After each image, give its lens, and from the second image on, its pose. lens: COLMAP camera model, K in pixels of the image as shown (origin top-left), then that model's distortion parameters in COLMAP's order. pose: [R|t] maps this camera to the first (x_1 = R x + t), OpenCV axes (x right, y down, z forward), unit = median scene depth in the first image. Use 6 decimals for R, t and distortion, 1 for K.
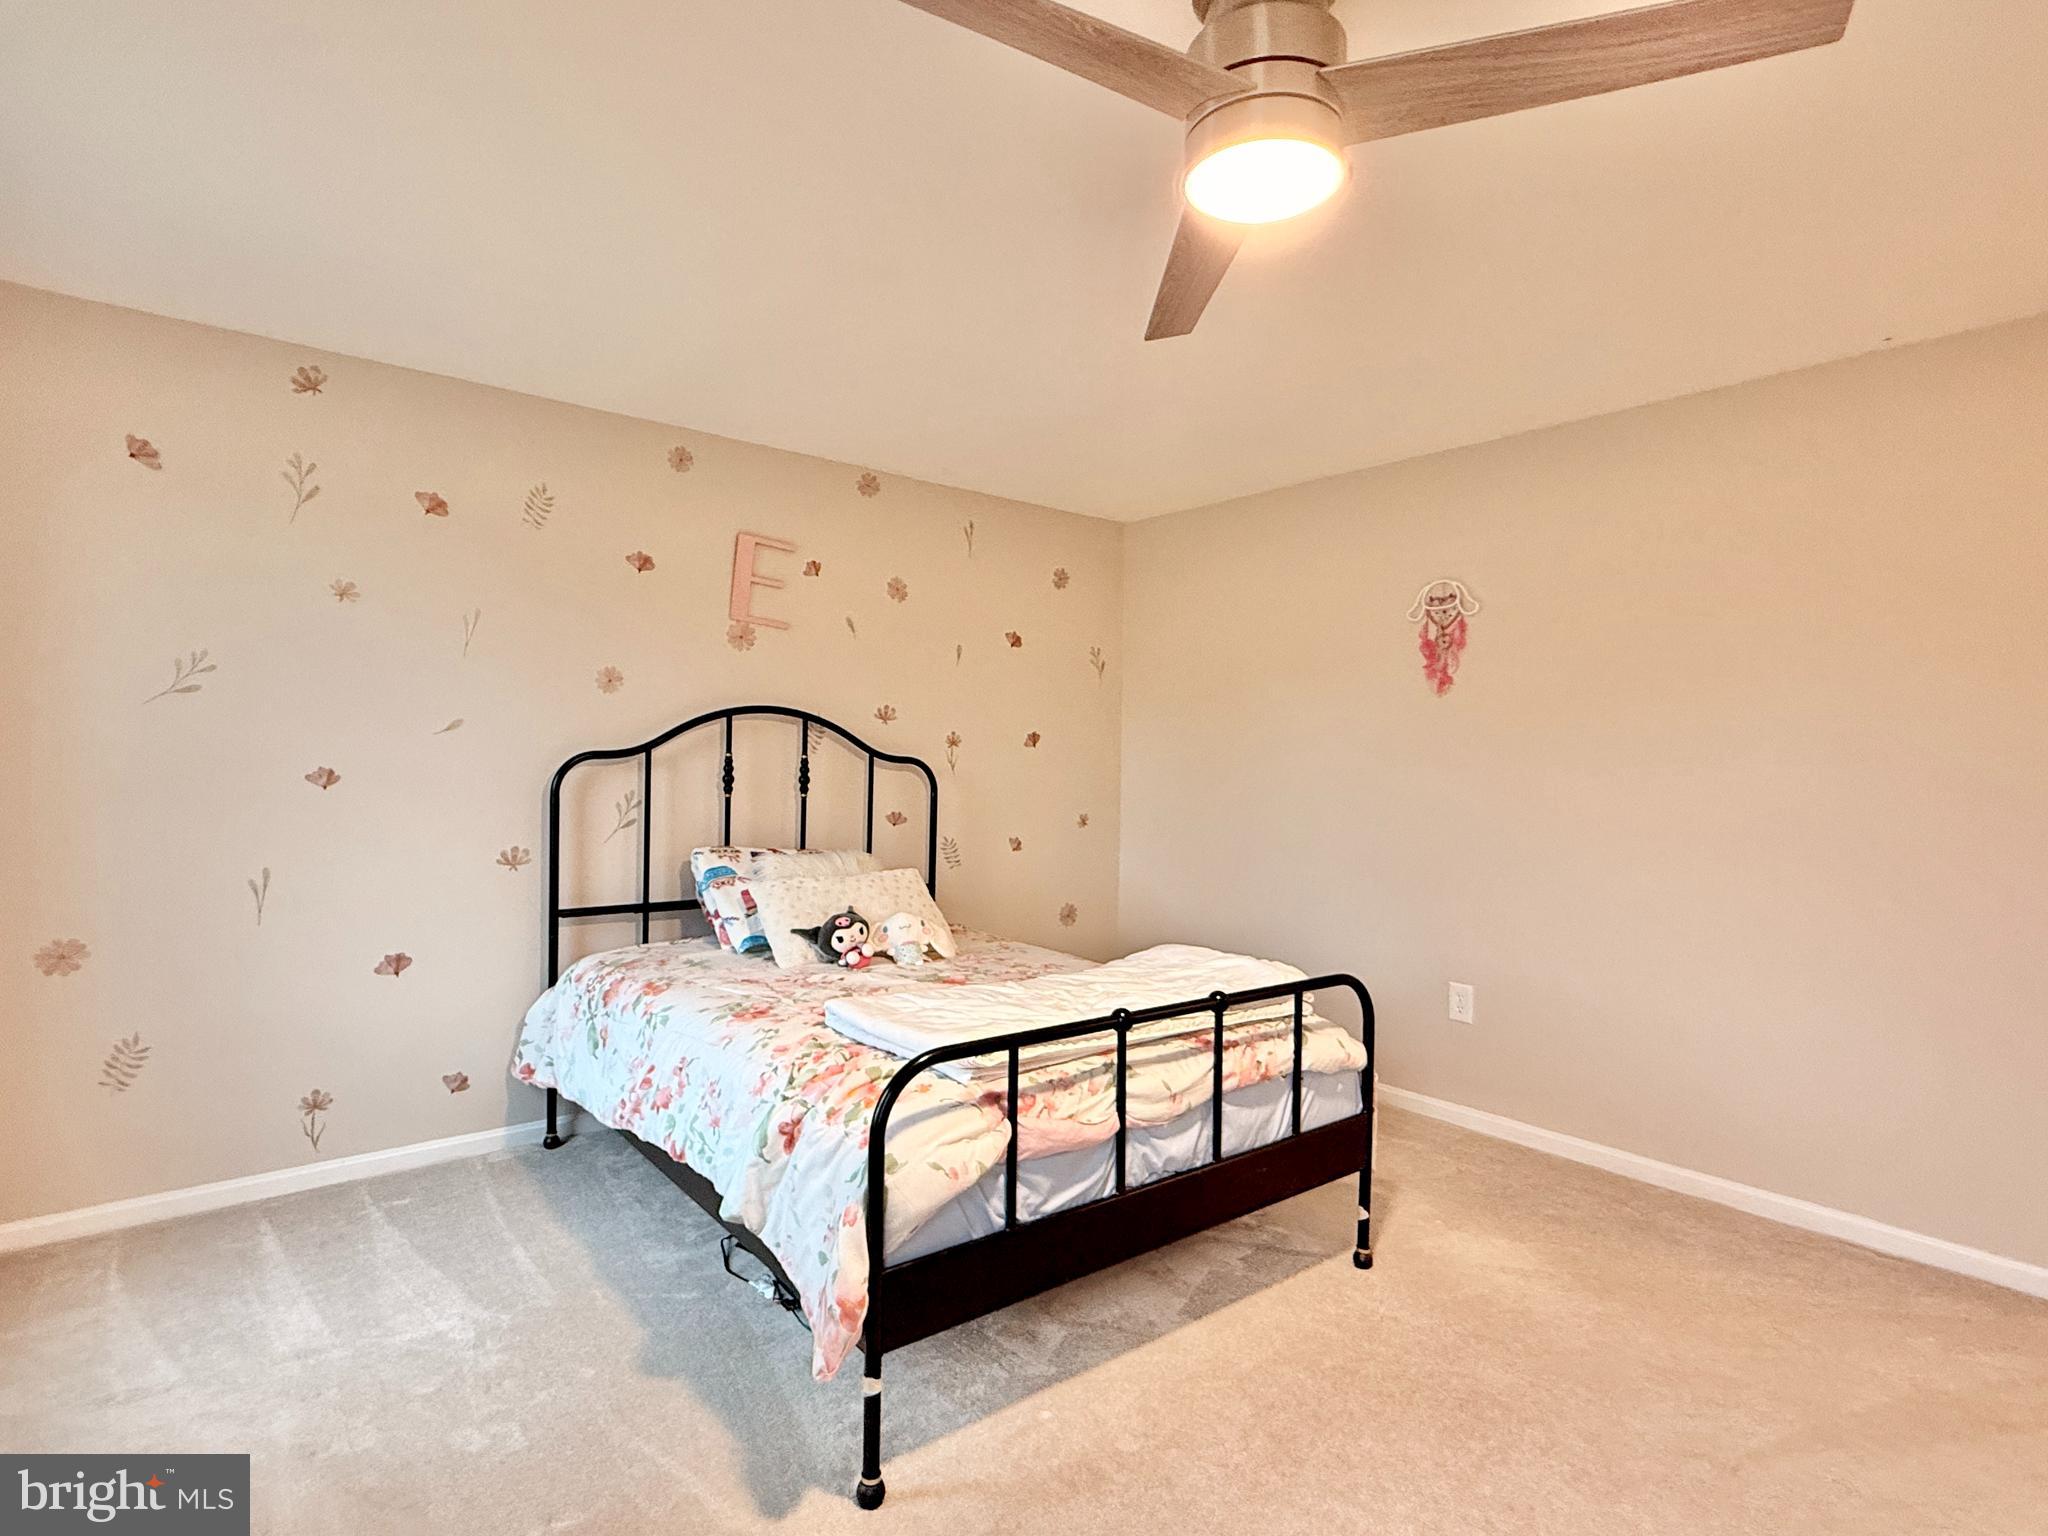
lens RADIAL K [[1065.8, 0, 1015.9], [0, 1065.8, 769.3], [0, 0, 1]] dist [0.011476, -0.002515]
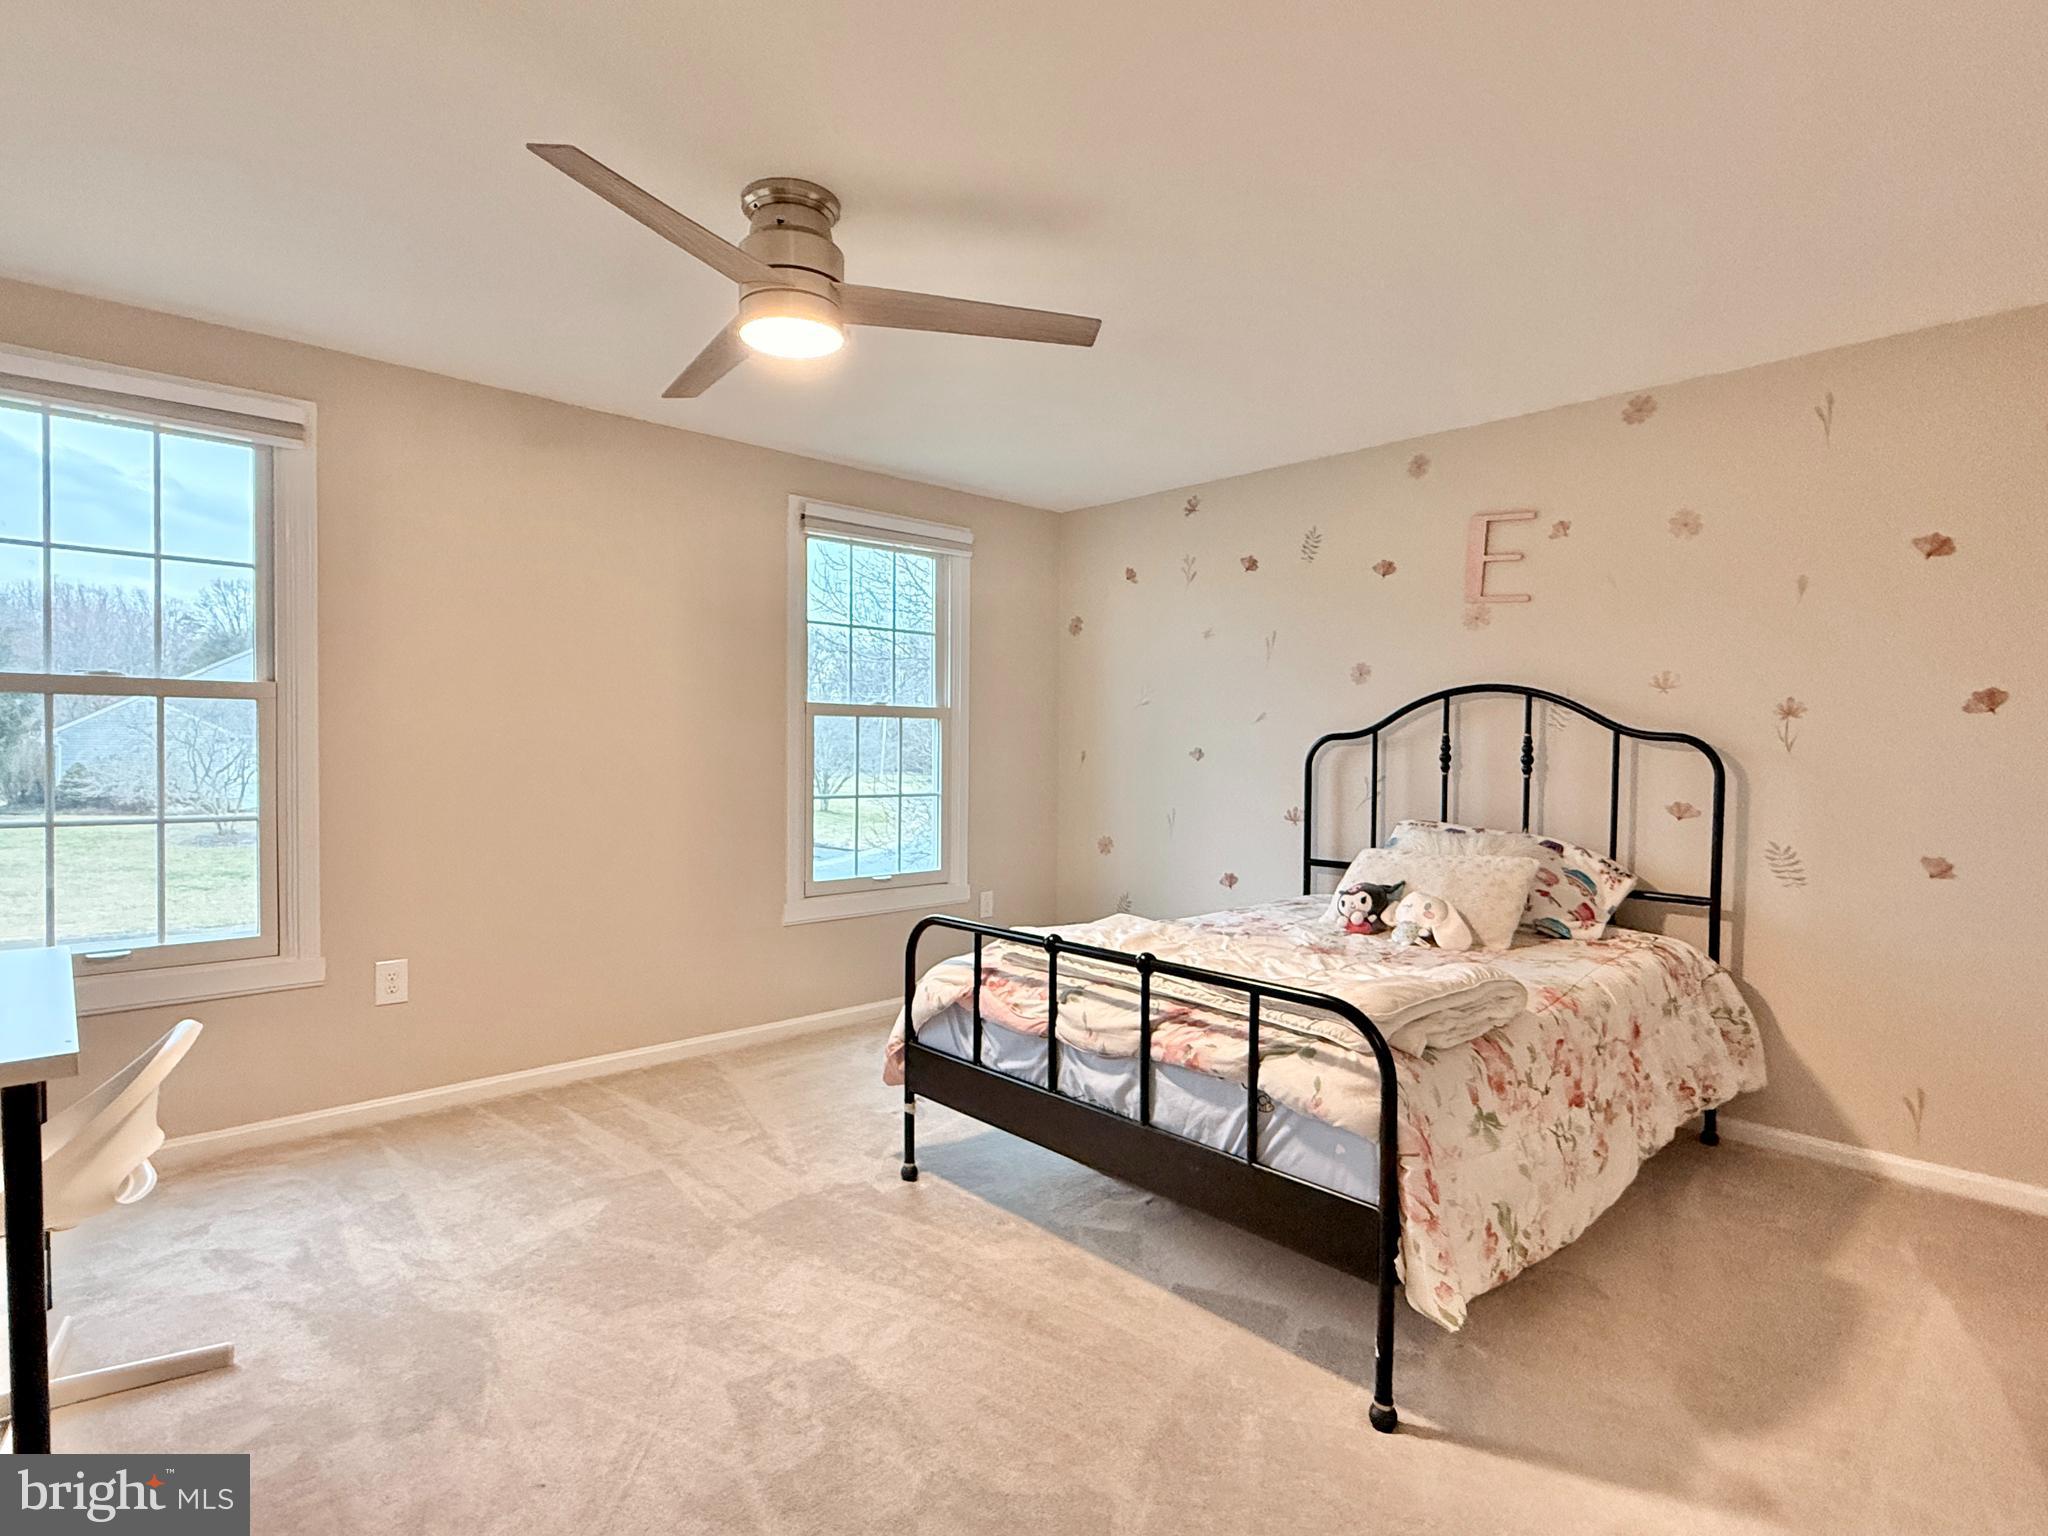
lens RADIAL K [[1065.8, 0, 1007.6], [0, 1065.8, 758.3], [0, 0, 1]] dist [0.011476, -0.002515]
pose [[0.063943, -0.001189, -0.997953, 0.776443], [-0.015635, 0.999875, -0.002193, 0.019410], [0.997831, 0.015743, 0.063916, 0.528950]]
